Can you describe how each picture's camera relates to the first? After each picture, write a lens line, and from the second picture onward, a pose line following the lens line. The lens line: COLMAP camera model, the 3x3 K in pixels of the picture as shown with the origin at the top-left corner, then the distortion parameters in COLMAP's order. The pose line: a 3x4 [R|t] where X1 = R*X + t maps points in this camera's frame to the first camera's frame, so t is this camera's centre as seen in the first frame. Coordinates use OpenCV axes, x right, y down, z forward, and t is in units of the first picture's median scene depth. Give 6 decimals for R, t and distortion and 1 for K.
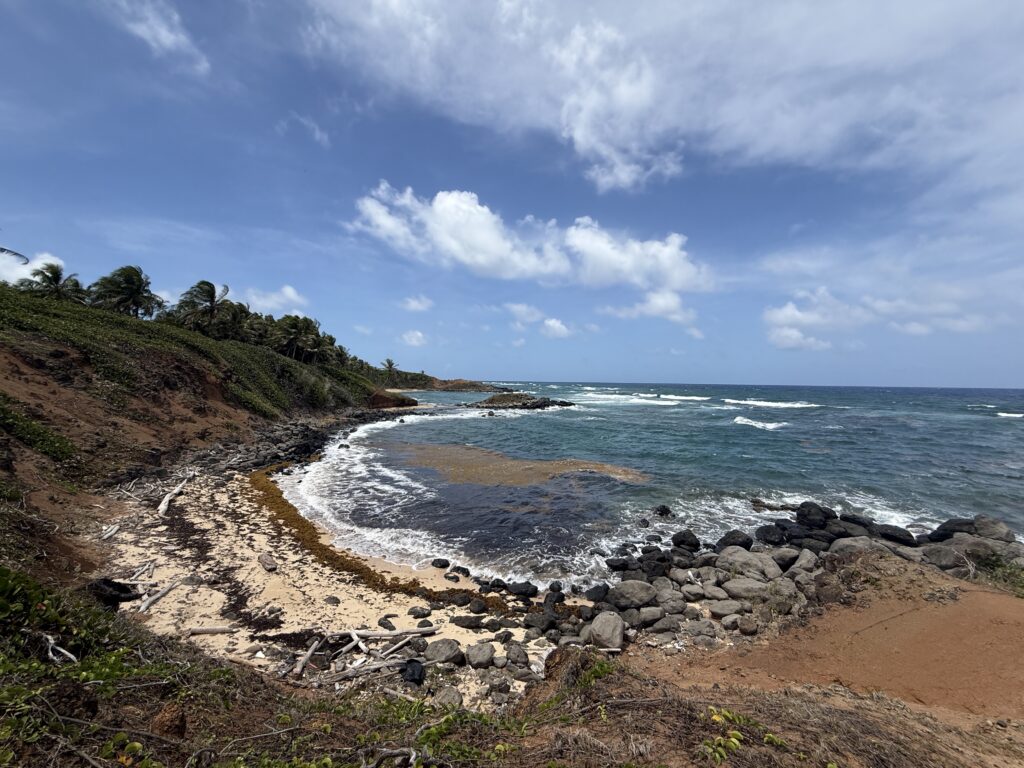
lens RADIAL K [[408.8, 0, 512.5], [0, 408.8, 381.1], [0, 0, 1]] dist [0.004004, -0.000027]
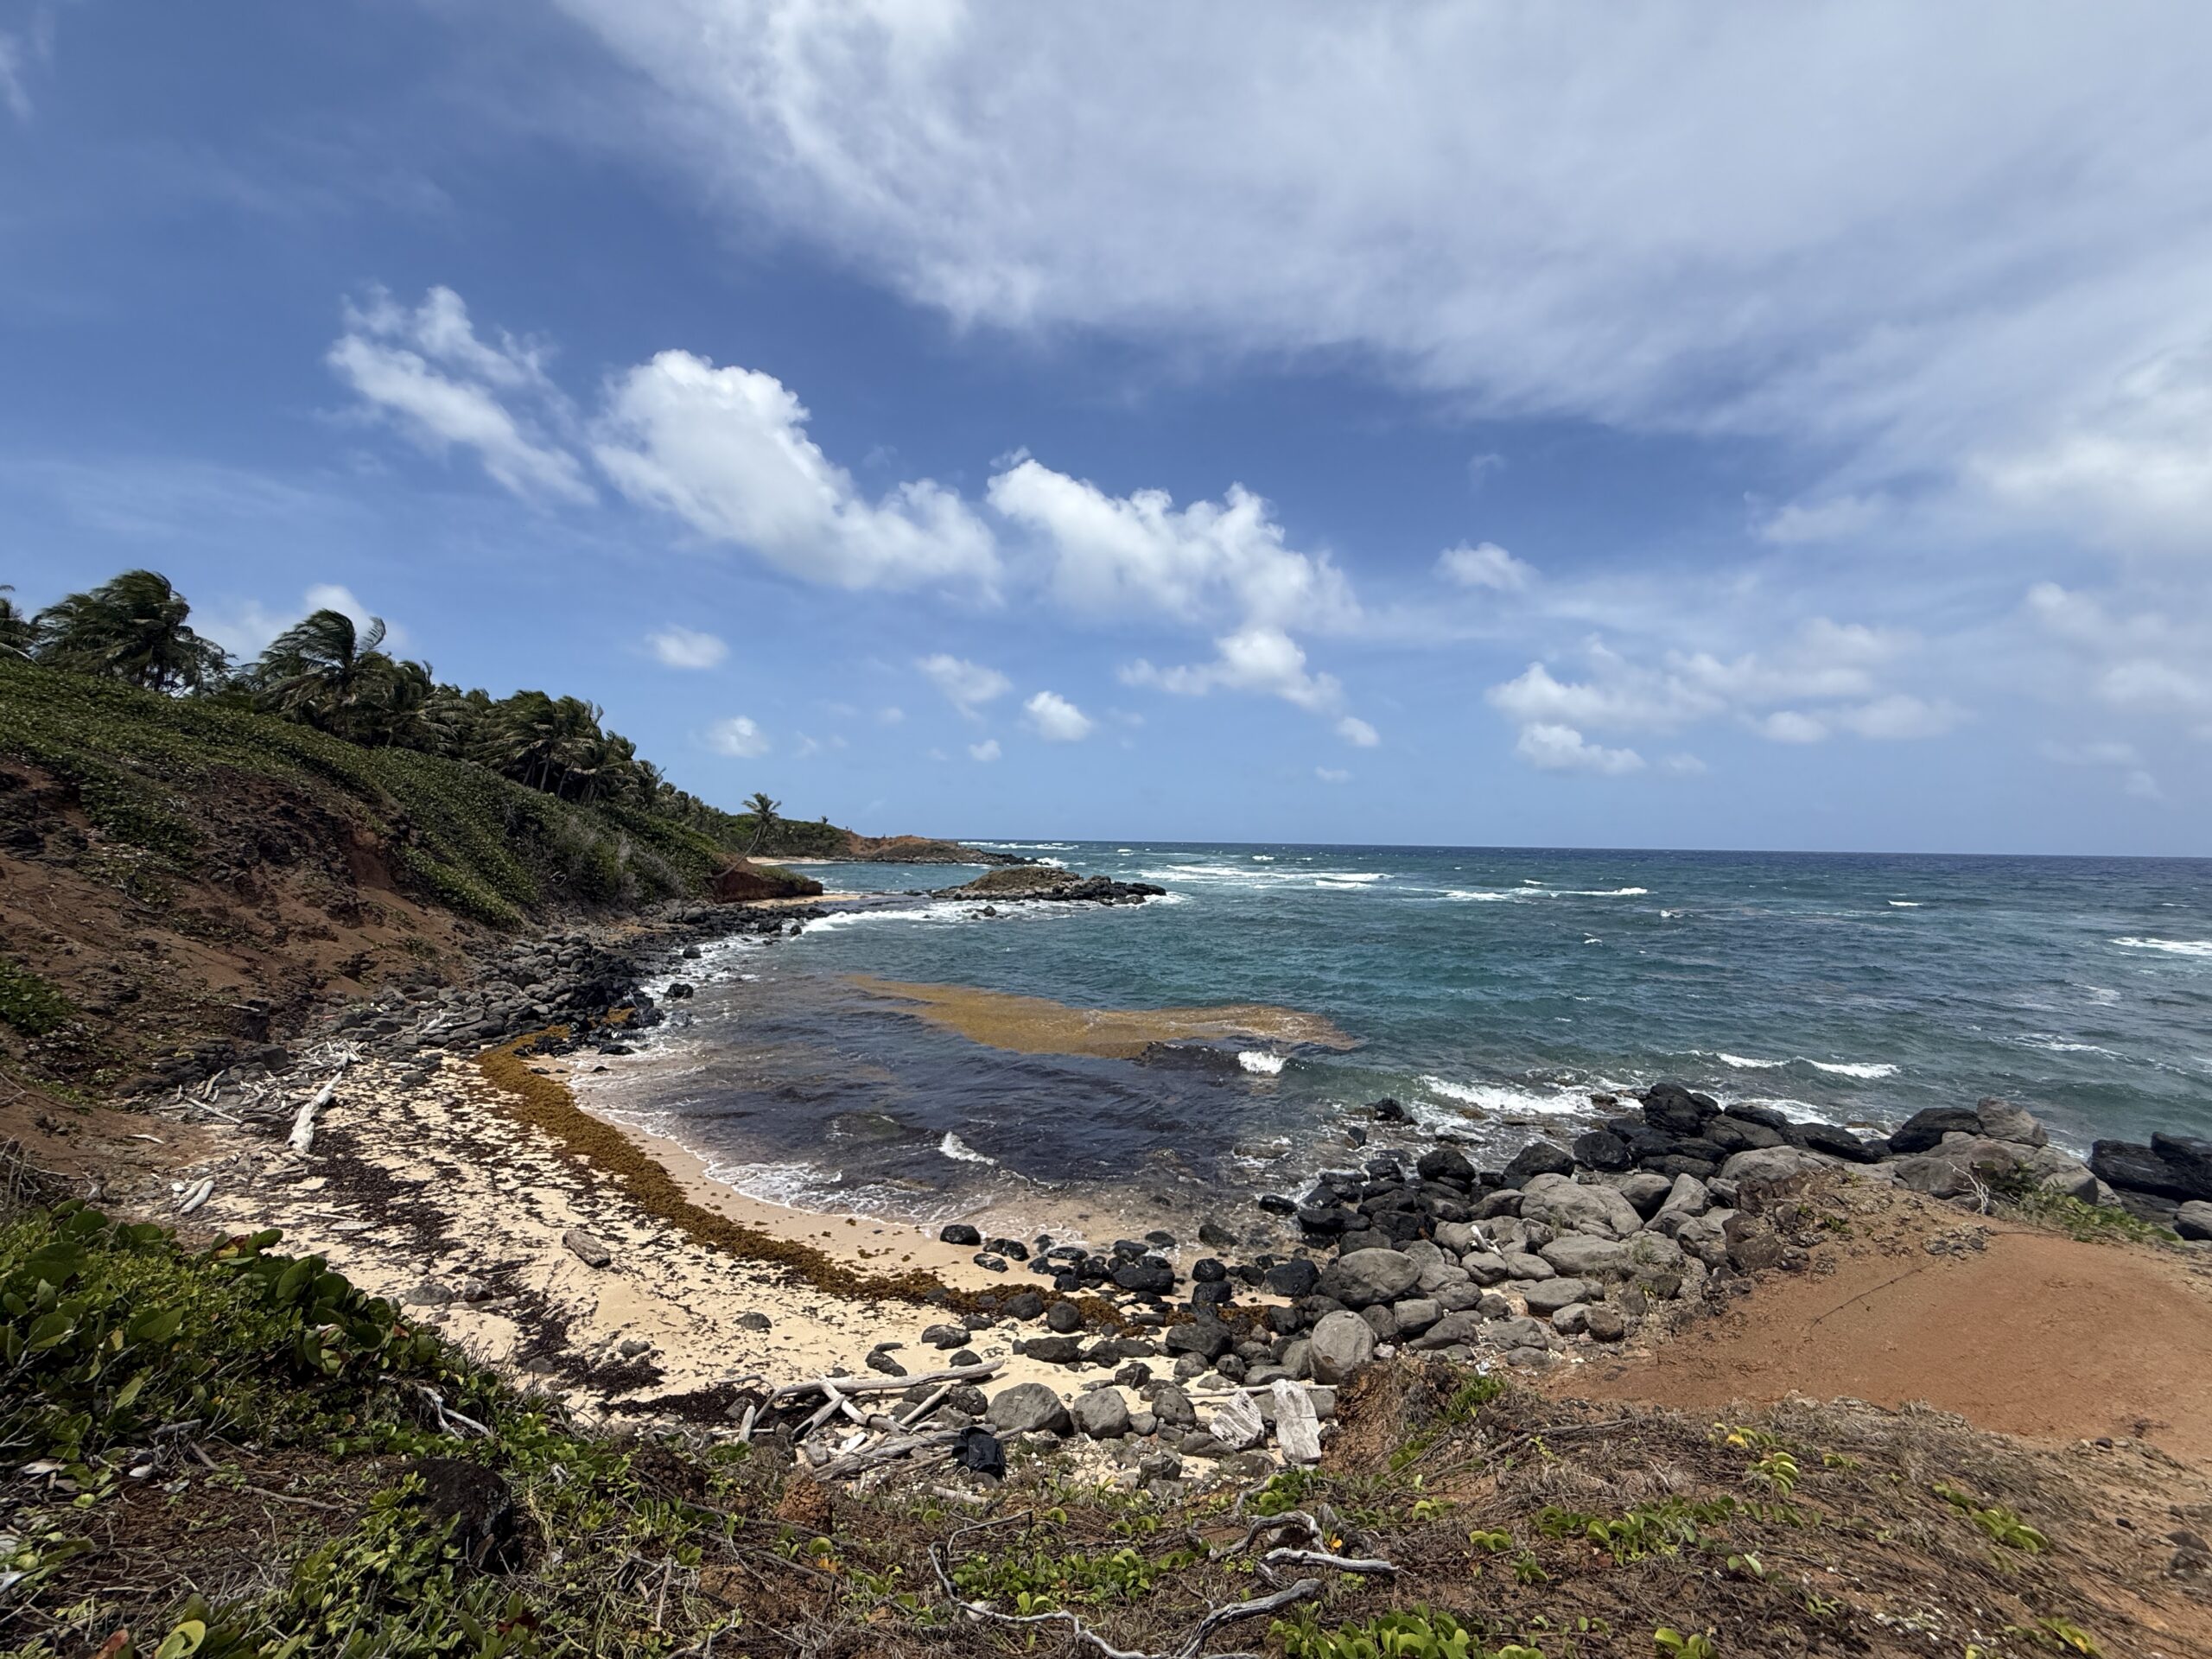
lens RADIAL K [[883.0, 0, 1099.7], [0, 883.0, 817.8], [0, 0, 1]] dist [0.004004, -0.000027]
pose [[0.994948, 0.003309, 0.100333, -0.127852], [-0.000968, 0.999726, -0.023372, -0.015577], [-0.100383, 0.023156, 0.994679, -0.052273]]
